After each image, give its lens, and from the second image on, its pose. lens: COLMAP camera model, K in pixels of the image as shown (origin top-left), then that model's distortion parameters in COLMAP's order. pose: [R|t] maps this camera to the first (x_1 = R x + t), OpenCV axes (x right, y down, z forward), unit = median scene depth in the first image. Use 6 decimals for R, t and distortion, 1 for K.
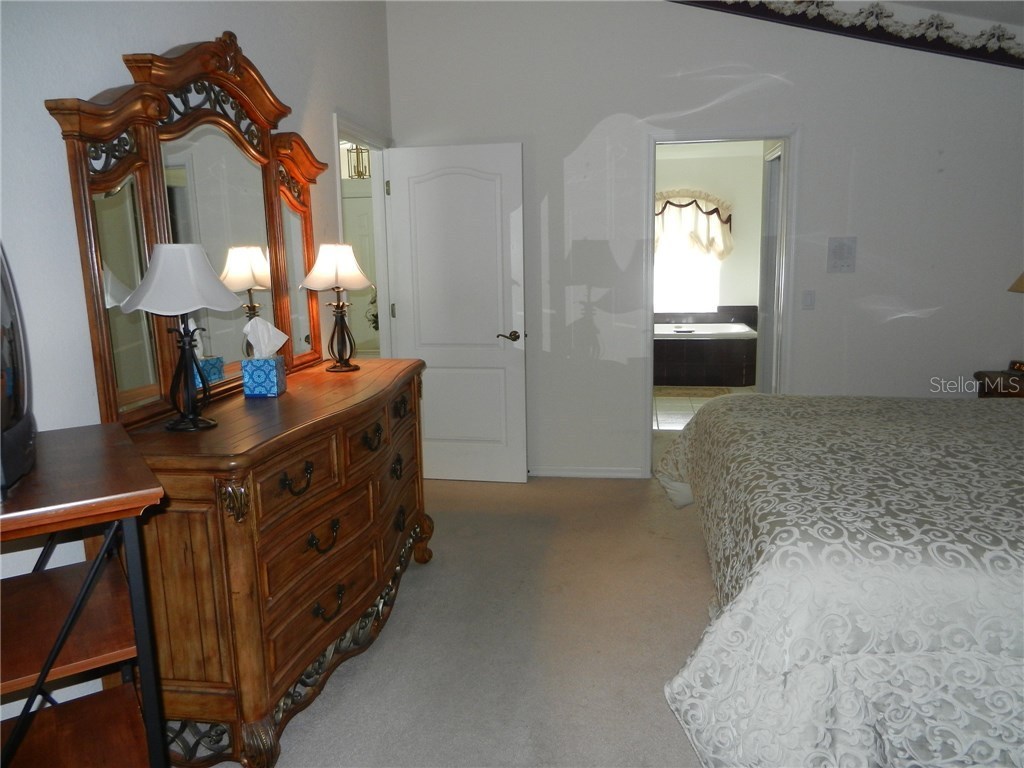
lens RADIAL K [[770.3, 0, 512.0], [0, 770.3, 384.0], [0, 0, 1]] dist [0.028665, -0.009034]
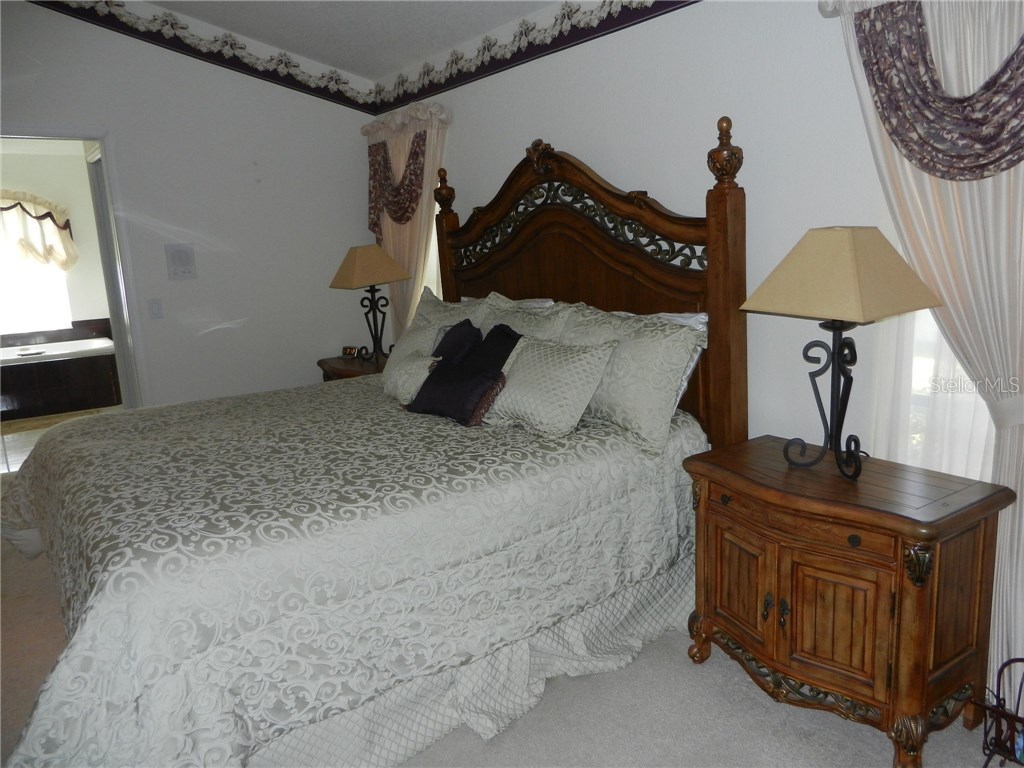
lens RADIAL K [[778.9, 0, 512.0], [0, 778.9, 384.0], [0, 0, 1]] dist [0.024148, 0.006163]
pose [[0.727941, -0.145740, 0.669972, 0.086712], [0.150735, 0.987259, 0.050983, 0.006119], [-0.668866, 0.063876, 0.740634, -0.058660]]
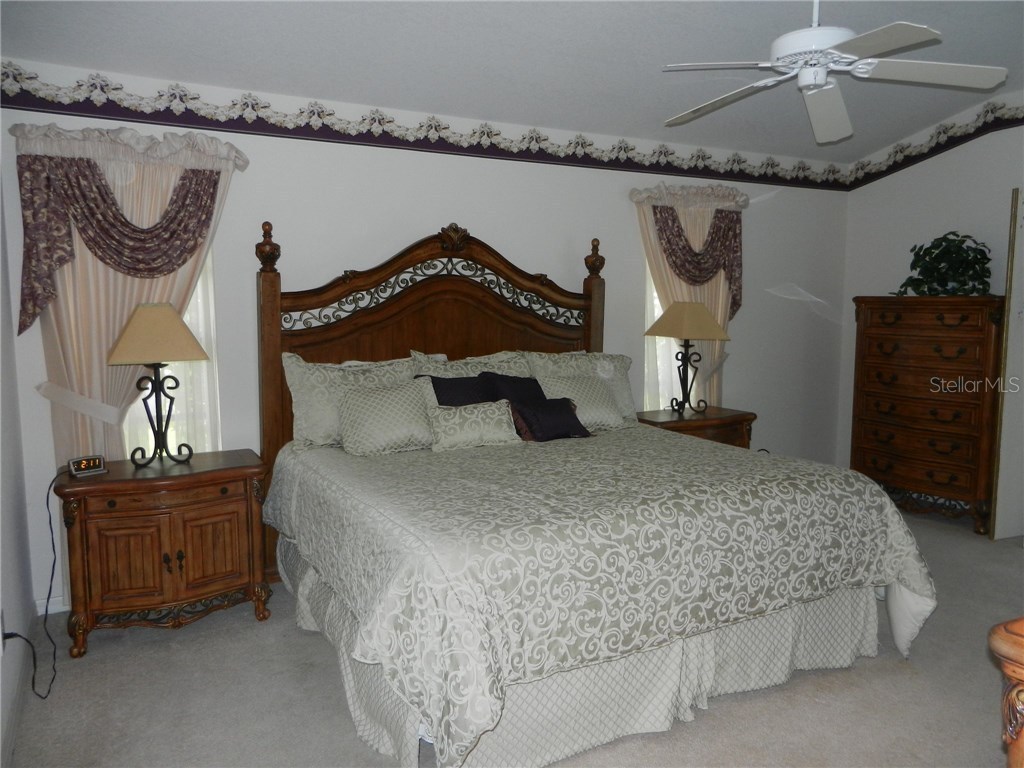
lens RADIAL K [[735.6, 0, 512.0], [0, 735.6, 384.0], [0, 0, 1]] dist [-0.006680, -0.009517]
pose [[-0.606161, -0.097843, 0.789301, -0.222250], [0.136044, 0.965023, 0.224104, -0.320946], [-0.783621, 0.243223, -0.571648, 1.660125]]
